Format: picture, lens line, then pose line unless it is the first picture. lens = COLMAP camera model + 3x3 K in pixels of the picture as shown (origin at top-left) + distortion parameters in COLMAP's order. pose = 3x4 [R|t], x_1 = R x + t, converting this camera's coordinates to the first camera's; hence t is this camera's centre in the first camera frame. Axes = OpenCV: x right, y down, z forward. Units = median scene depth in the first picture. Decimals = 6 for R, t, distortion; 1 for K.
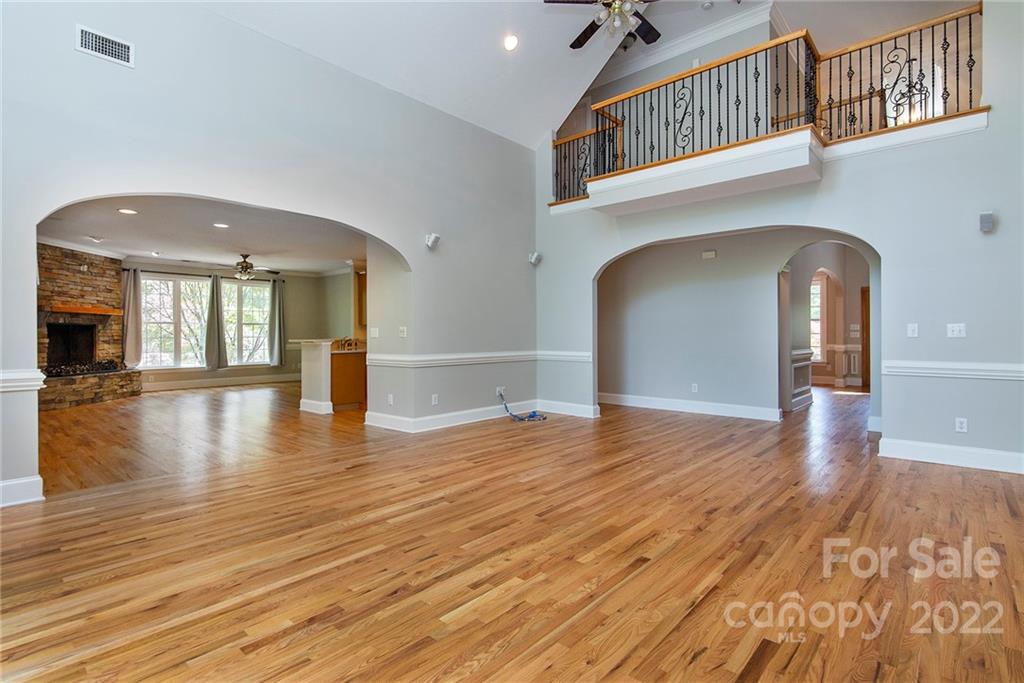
lens RADIAL K [[501.3, 0, 519.1], [0, 501.3, 330.3], [0, 0, 1]] dist [-0.000518, -0.000054]
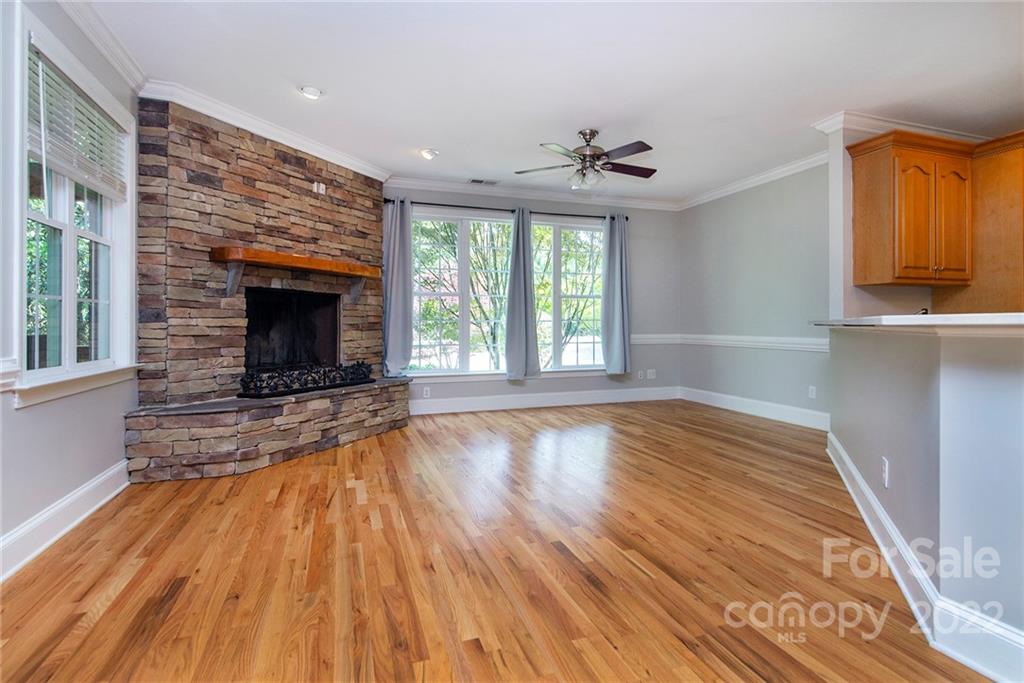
lens RADIAL K [[501.3, 0, 506.0], [0, 501.3, 322.6], [0, 0, 1]] dist [-0.000518, -0.000054]
pose [[0.865266, -0.001080, -0.501311, -0.406950], [0.002315, 0.999996, 0.001841, 0.017847], [0.501307, -0.002754, 0.865265, 0.607015]]
